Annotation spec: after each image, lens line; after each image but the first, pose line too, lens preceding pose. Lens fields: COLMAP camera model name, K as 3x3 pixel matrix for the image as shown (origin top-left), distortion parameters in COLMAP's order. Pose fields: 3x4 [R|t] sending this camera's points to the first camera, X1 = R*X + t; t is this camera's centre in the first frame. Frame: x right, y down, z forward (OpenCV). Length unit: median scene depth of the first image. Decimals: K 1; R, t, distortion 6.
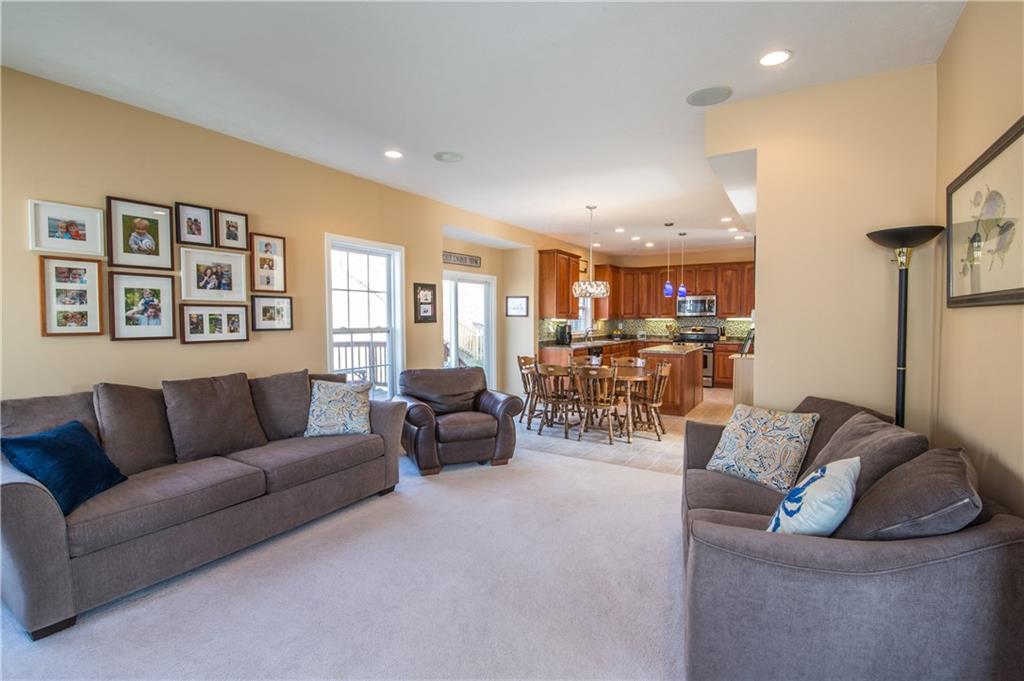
lens RADIAL K [[482.4, 0, 509.5], [0, 482.4, 337.5], [0, 0, 1]] dist [0.000641, -0.013234]
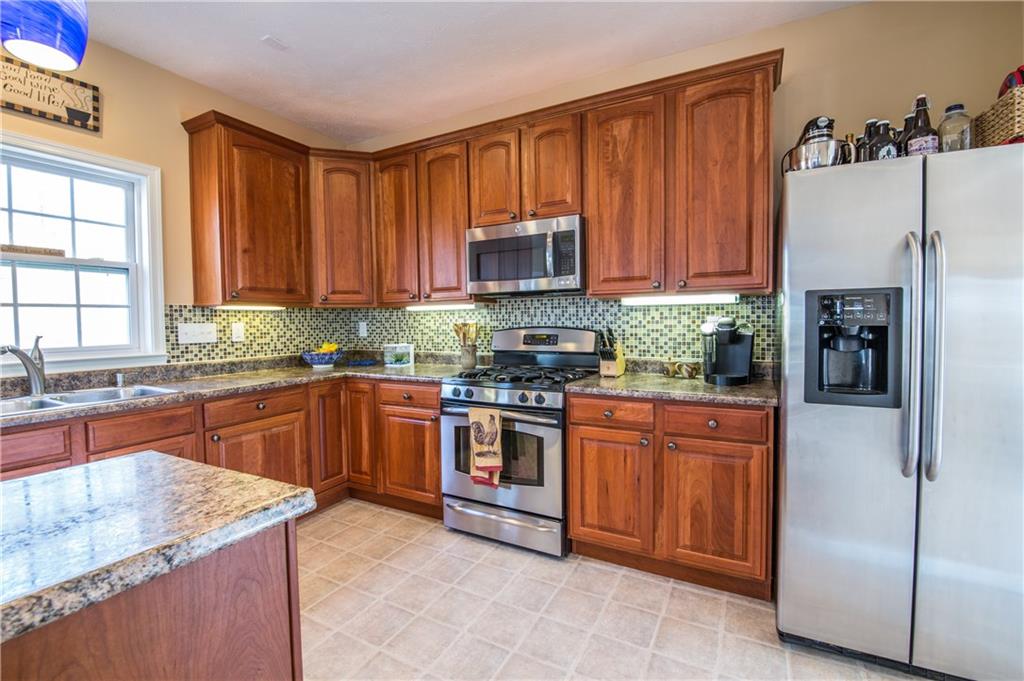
lens RADIAL K [[445.4, 0, 518.7], [0, 445.4, 337.9], [0, 0, 1]] dist [0.000360, -0.010586]
pose [[0.998223, -0.012233, 0.058319, 0.372172], [0.012485, 0.999914, -0.003960, -0.015848], [-0.058266, 0.004681, 0.998290, 0.736800]]
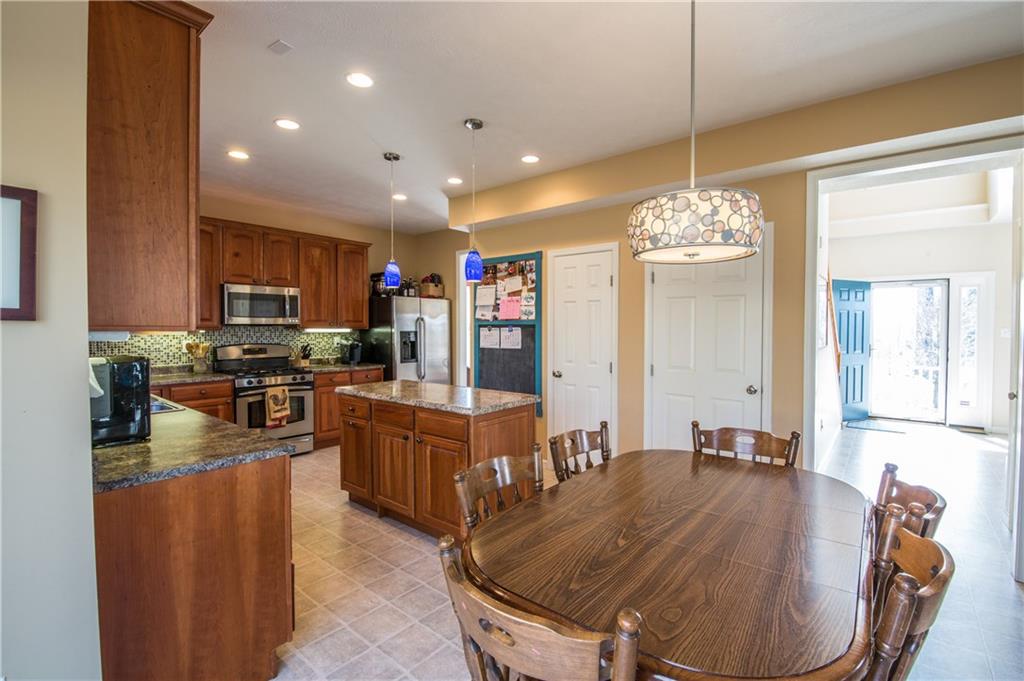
lens RADIAL K [[455.8, 0, 525.5], [0, 455.8, 335.9], [0, 0, 1]] dist [-0.000407, -0.011244]
pose [[0.124305, -0.018764, 0.992067, -0.069947], [0.039188, 0.999134, 0.013988, -0.028411], [-0.991470, 0.037139, 0.124932, 0.662785]]
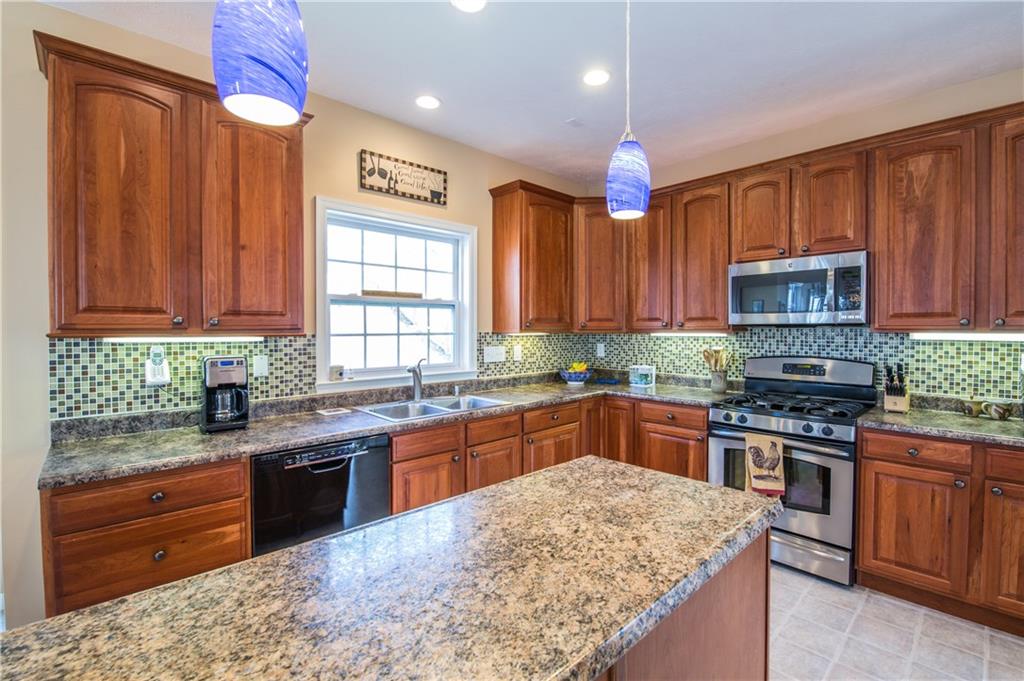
lens RADIAL K [[452.9, 0, 515.8], [0, 452.9, 337.3], [0, 0, 1]] dist [0.000948, -0.010704]
pose [[0.964726, 0.005581, -0.263197, 0.296186], [-0.011454, 0.999718, -0.020785, -0.028874], [0.263007, 0.023067, 0.964518, 0.684163]]
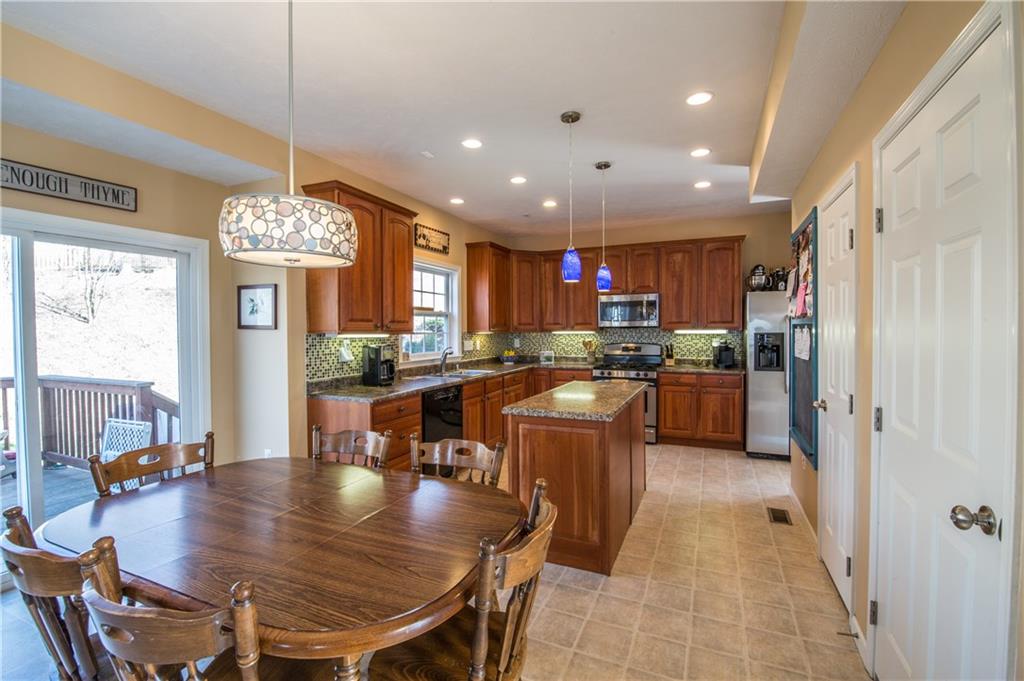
lens RADIAL K [[452.9, 0, 515.8], [0, 452.9, 337.3], [0, 0, 1]] dist [0.000948, -0.010704]
pose [[0.990632, -0.006673, 0.136399, 0.163838], [0.010089, 0.999652, -0.024367, -0.018433], [-0.136189, 0.025515, 0.990354, 0.442755]]
